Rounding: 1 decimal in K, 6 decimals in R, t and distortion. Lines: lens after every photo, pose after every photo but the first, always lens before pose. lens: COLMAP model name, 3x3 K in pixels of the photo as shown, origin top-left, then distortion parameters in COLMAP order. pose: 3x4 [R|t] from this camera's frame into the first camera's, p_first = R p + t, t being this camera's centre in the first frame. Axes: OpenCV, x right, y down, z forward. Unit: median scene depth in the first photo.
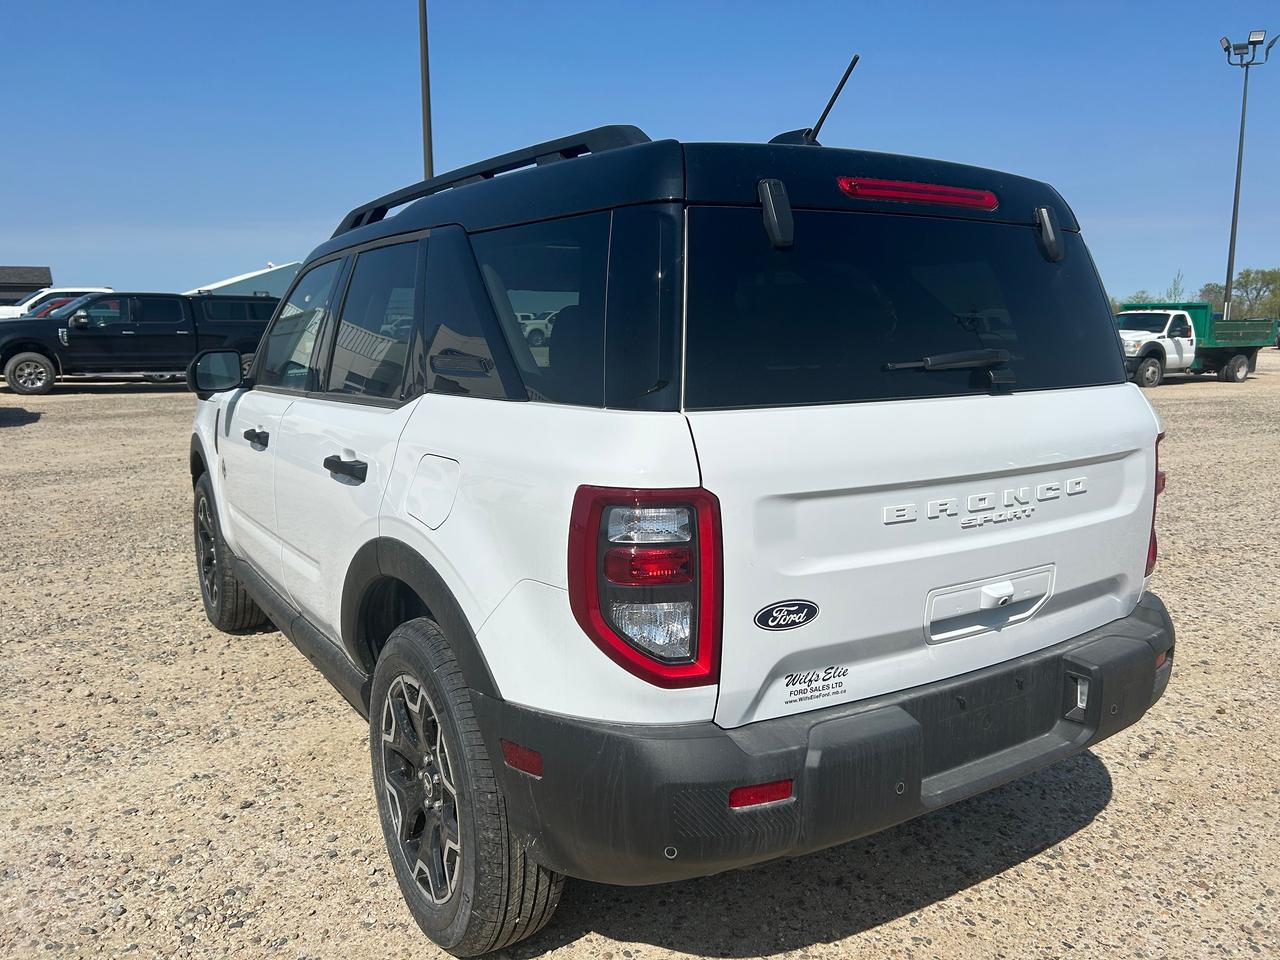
lens RADIAL K [[969.0, 0, 643.2], [0, 969.0, 482.4], [0, 0, 1]] dist [0.040813, -0.034581]
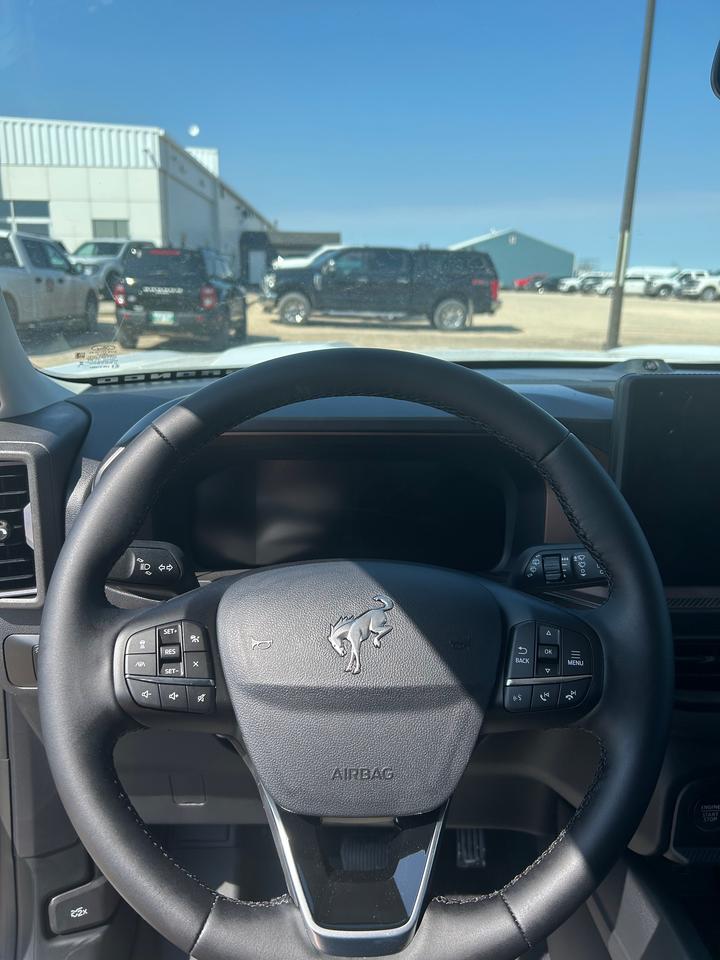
lens RADIAL K [[726.7, 0, 360.4], [0, 726.7, 476.3], [0, 0, 1]] dist [0.040813, -0.034581]
pose [[0.862628, 0.153628, -0.481945, -0.415006], [-0.104438, 0.986328, 0.127476, -0.238885], [0.494939, -0.059631, 0.866879, 1.769604]]
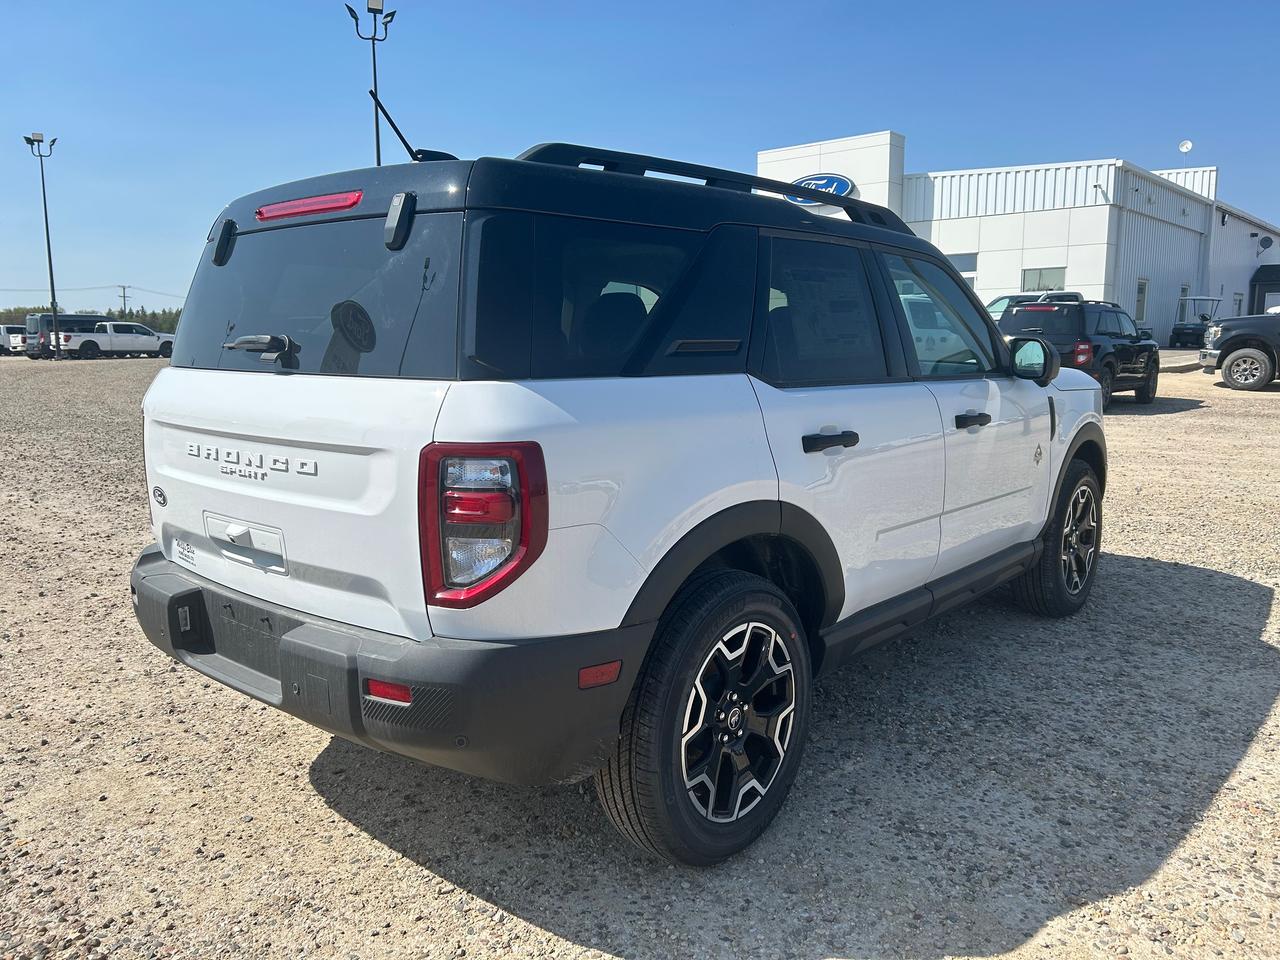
lens RADIAL K [[969.0, 0, 647.6], [0, 969.0, 477.6], [0, 0, 1]] dist [0.040813, -0.034581]
pose [[0.292307, 0.147527, -0.944877, 1.692509], [-0.149858, 0.982889, 0.107102, -0.166264], [0.944510, 0.110291, 0.309413, 1.120326]]
